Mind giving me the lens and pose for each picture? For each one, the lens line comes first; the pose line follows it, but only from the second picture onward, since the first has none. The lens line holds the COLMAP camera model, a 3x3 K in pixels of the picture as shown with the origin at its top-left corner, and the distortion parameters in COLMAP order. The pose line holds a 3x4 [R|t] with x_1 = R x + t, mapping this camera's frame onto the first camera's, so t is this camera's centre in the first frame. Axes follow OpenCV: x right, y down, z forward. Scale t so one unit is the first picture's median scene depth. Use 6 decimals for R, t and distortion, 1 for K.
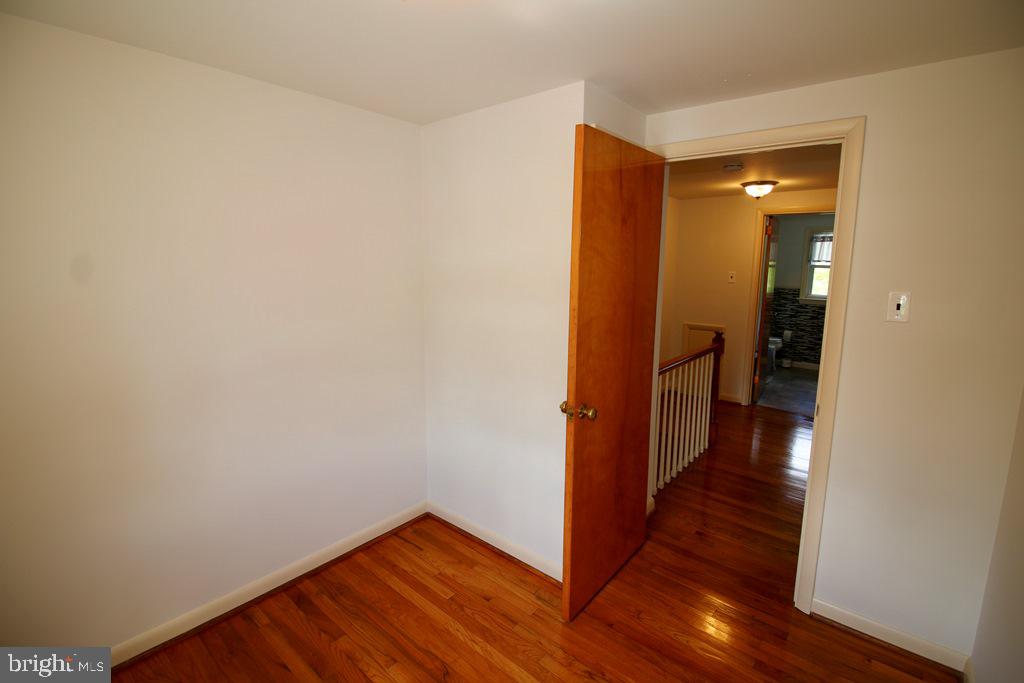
lens RADIAL K [[469.3, 0, 510.6], [0, 469.3, 328.6], [0, 0, 1]] dist [-0.000392, -0.013085]
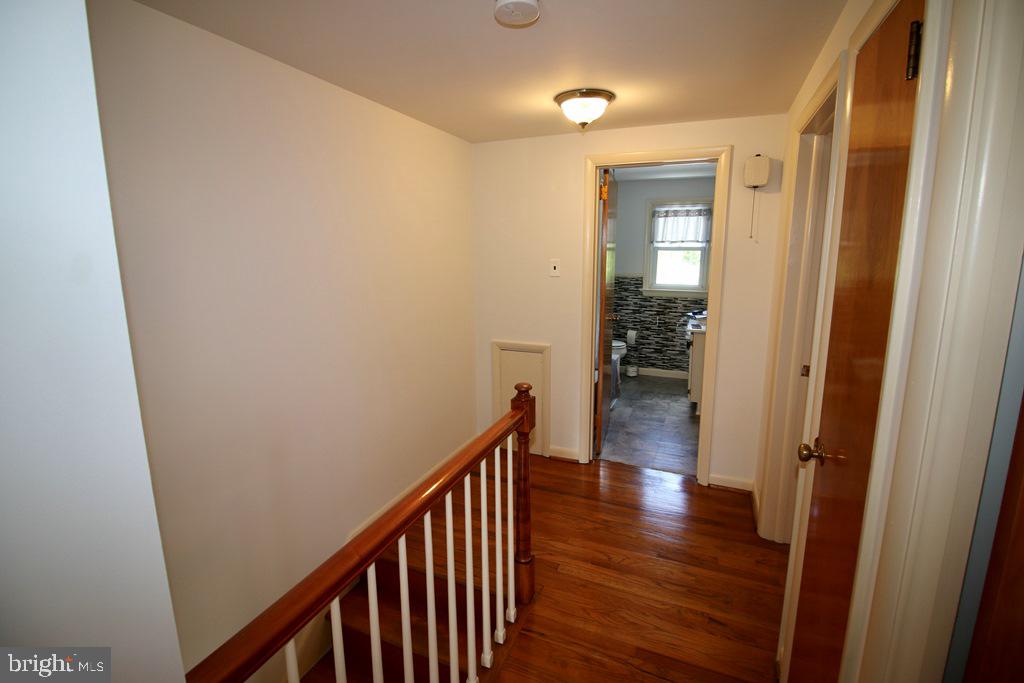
lens RADIAL K [[469.3, 0, 510.6], [0, 469.3, 328.6], [0, 0, 1]] dist [-0.000392, -0.013085]
pose [[0.954368, -0.065098, 0.291450, 0.171208], [0.056394, 0.997679, 0.038173, -0.042522], [-0.293259, -0.019995, 0.955824, 0.312999]]
